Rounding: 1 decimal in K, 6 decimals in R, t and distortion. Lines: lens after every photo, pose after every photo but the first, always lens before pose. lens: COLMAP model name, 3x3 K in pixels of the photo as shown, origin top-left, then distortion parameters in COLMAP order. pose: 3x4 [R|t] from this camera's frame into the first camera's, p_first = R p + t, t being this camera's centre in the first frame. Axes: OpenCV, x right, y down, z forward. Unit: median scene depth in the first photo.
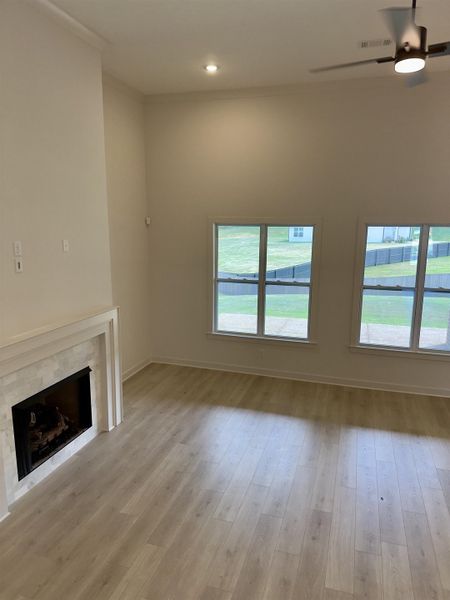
lens RADIAL K [[442.0, 0, 225.0], [0, 442.0, 300.0], [0, 0, 1]] dist [0.153053, -0.244614]
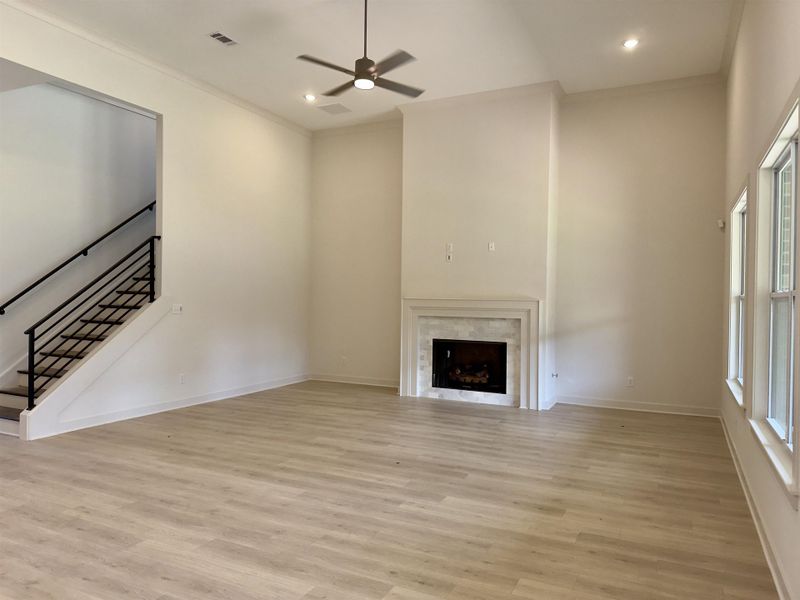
lens RADIAL K [[564.1, 0, 400.0], [0, 564.1, 300.0], [0, 0, 1]] dist [0.068901, -0.054342]
pose [[-0.174699, -0.019367, -0.984431, 1.264497], [-0.200966, 0.979461, 0.016395, 0.063490], [0.963895, 0.200701, -0.175003, 0.939459]]
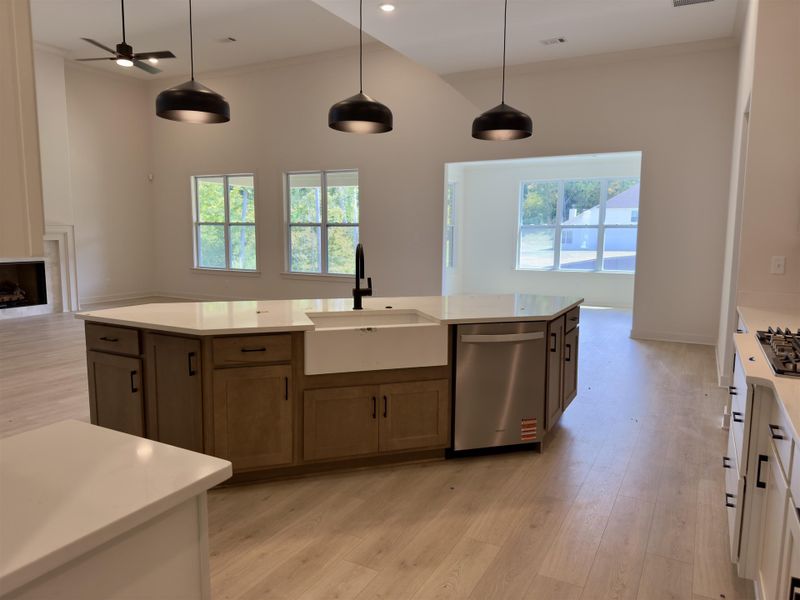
lens RADIAL K [[585.8, 0, 400.0], [0, 585.8, 300.0], [0, 0, 1]] dist [0.005002, 0.000976]
pose [[0.982627, 0.025848, -0.183782, 1.165655], [-0.037077, 0.997632, -0.057925, 0.333639], [0.181849, 0.063733, 0.981259, -0.647469]]
